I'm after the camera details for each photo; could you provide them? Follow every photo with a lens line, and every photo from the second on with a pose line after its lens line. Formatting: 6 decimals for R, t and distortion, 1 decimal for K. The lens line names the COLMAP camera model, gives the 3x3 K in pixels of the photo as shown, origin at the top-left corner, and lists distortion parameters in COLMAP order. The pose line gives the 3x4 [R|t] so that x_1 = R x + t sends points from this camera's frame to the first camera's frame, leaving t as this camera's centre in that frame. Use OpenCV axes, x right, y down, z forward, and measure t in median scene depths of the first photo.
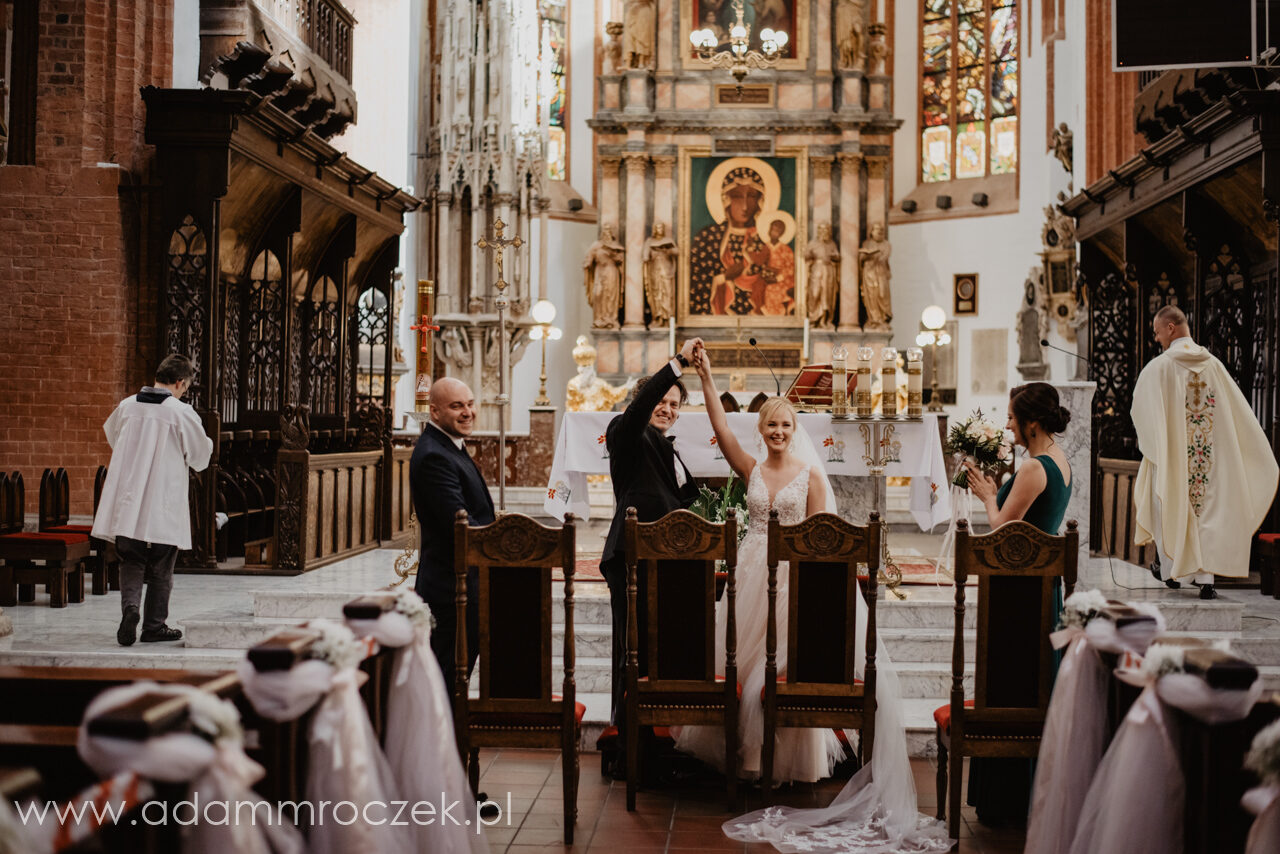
lens RADIAL K [[1928.5, 0, 647.6], [0, 1928.5, 427.5], [0, 0, 1]] dist [-0.093748, 0.000000]
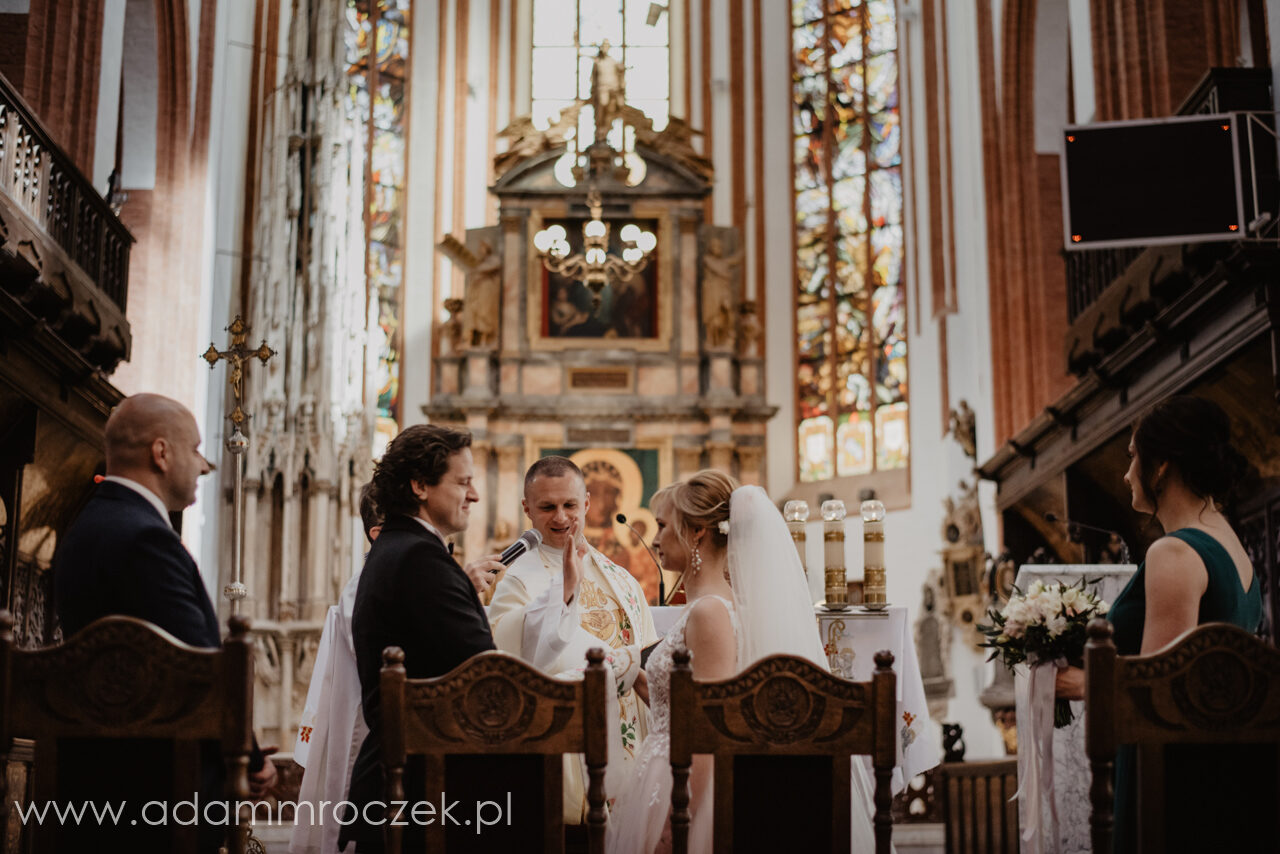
lens RADIAL K [[1928.5, 0, 637.9], [0, 1928.5, 426.9], [0, 0, 1]] dist [-0.093748, 0.000000]
pose [[0.997482, 0.004676, 0.070764, 0.005458], [0.009242, 0.980743, -0.195082, 0.023794], [-0.070314, 0.195245, 0.978231, 0.144707]]
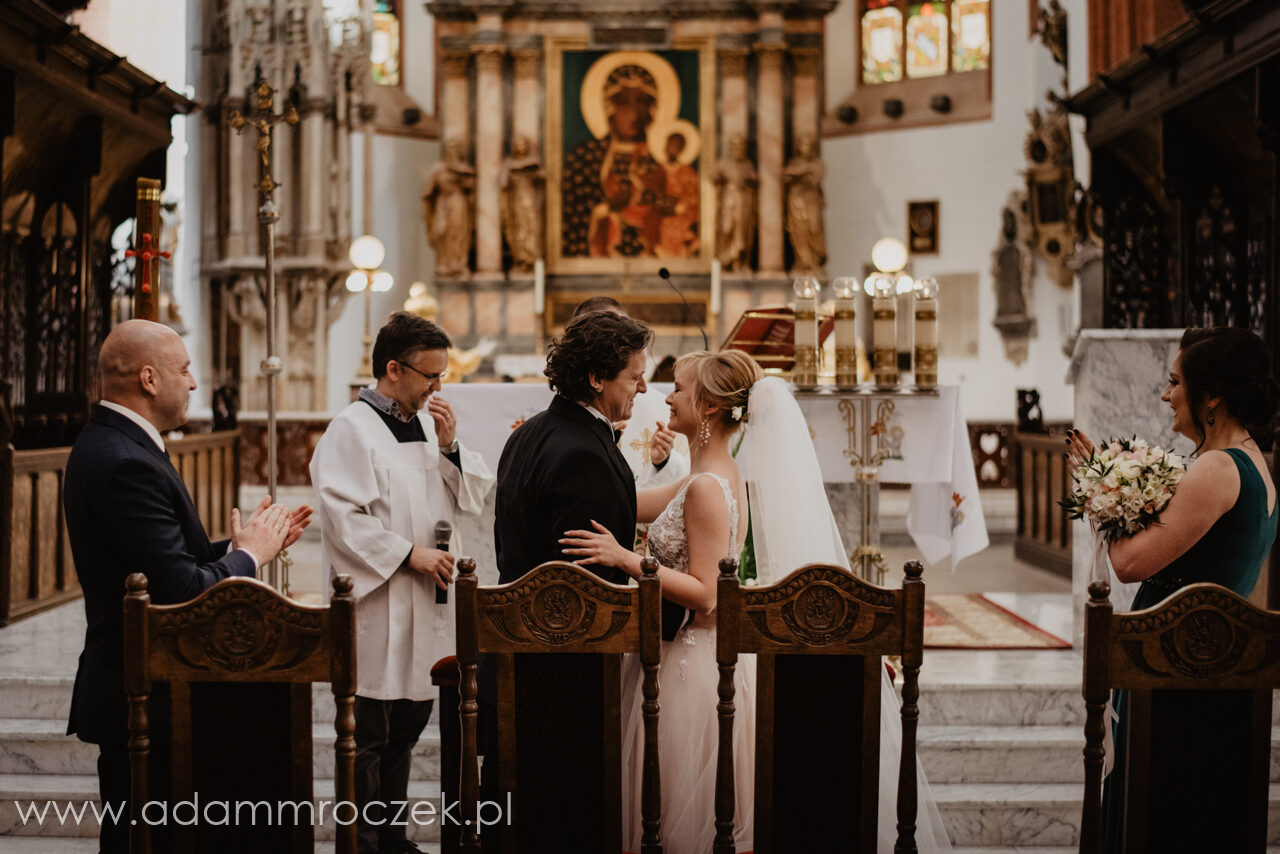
lens RADIAL K [[2293.8, 0, 535.8], [0, 2293.8, 390.7], [0, 0, 1]] dist [-0.089653, 0.000000]
pose [[0.999897, -0.009575, 0.010670, 0.001394], [0.009641, 0.999935, -0.006158, -0.000438], [-0.010610, 0.006261, 0.999924, 0.101398]]
